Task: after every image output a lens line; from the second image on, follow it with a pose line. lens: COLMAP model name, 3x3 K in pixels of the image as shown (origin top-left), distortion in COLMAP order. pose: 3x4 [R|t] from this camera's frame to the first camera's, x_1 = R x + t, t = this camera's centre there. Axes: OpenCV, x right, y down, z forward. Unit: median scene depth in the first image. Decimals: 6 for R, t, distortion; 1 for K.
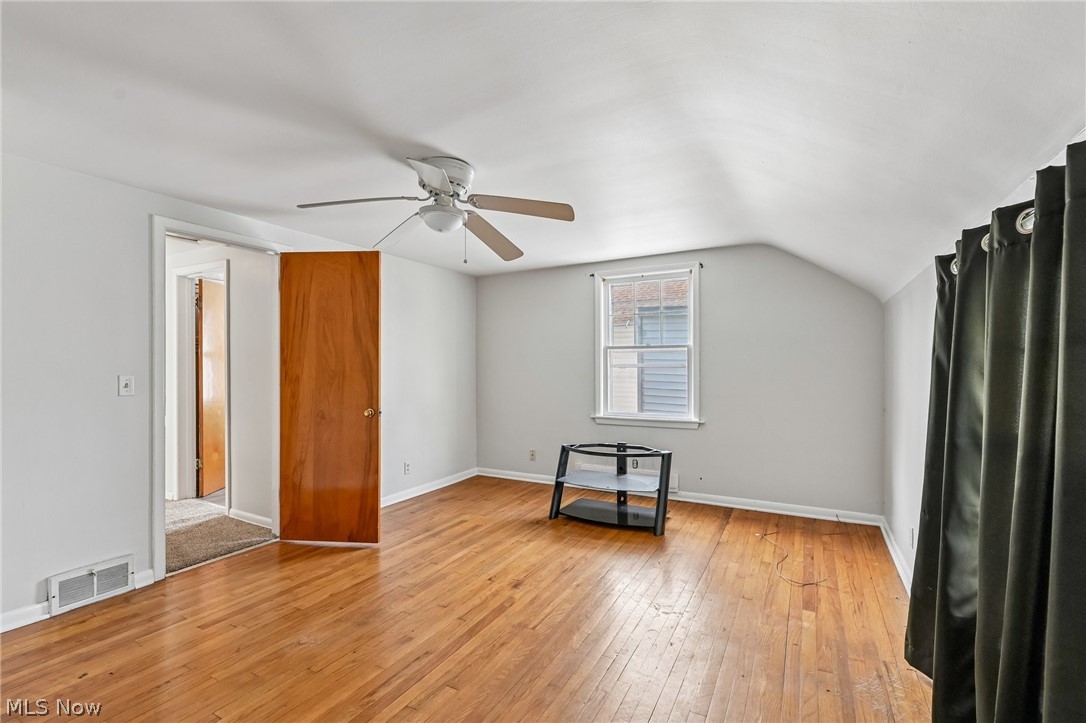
lens RADIAL K [[490.1, 0, 541.7], [0, 490.1, 365.1], [0, 0, 1]] dist [-0.001563, -0.003823]
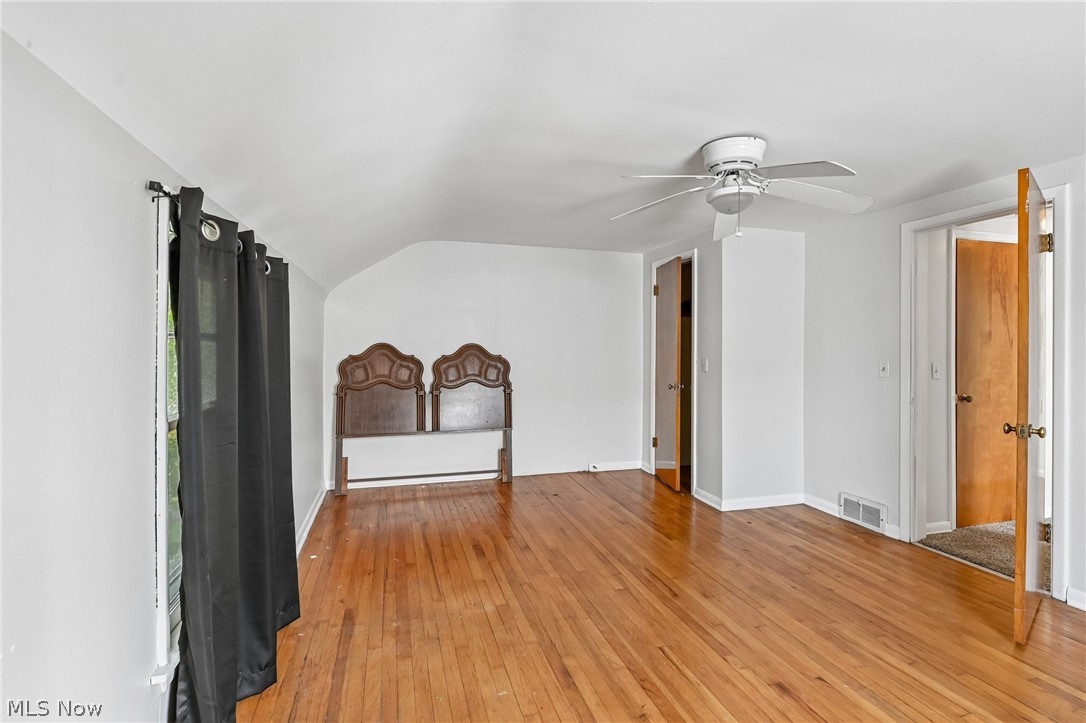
lens RADIAL K [[490.1, 0, 543.7], [0, 490.1, 354.4], [0, 0, 1]] dist [-0.001563, -0.003823]
pose [[-0.695424, 0.004530, -0.718586, 0.669057], [-0.006689, 0.999896, 0.012776, -0.006121], [0.718569, 0.013691, -0.695321, 1.269128]]
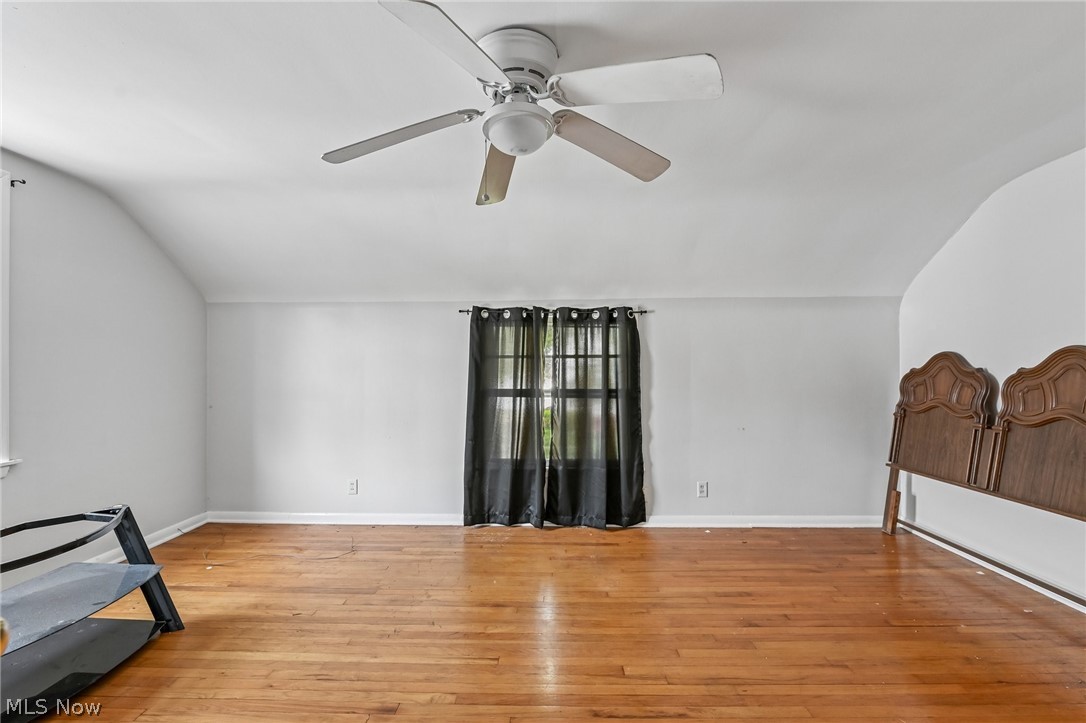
lens RADIAL K [[490.1, 0, 546.3], [0, 490.1, 365.1], [0, 0, 1]] dist [-0.001563, -0.003823]
pose [[-0.467402, 0.005173, 0.884030, -0.727520], [0.003461, 0.999986, -0.004022, 0.013617], [-0.884038, 0.001180, -0.467413, 1.156488]]
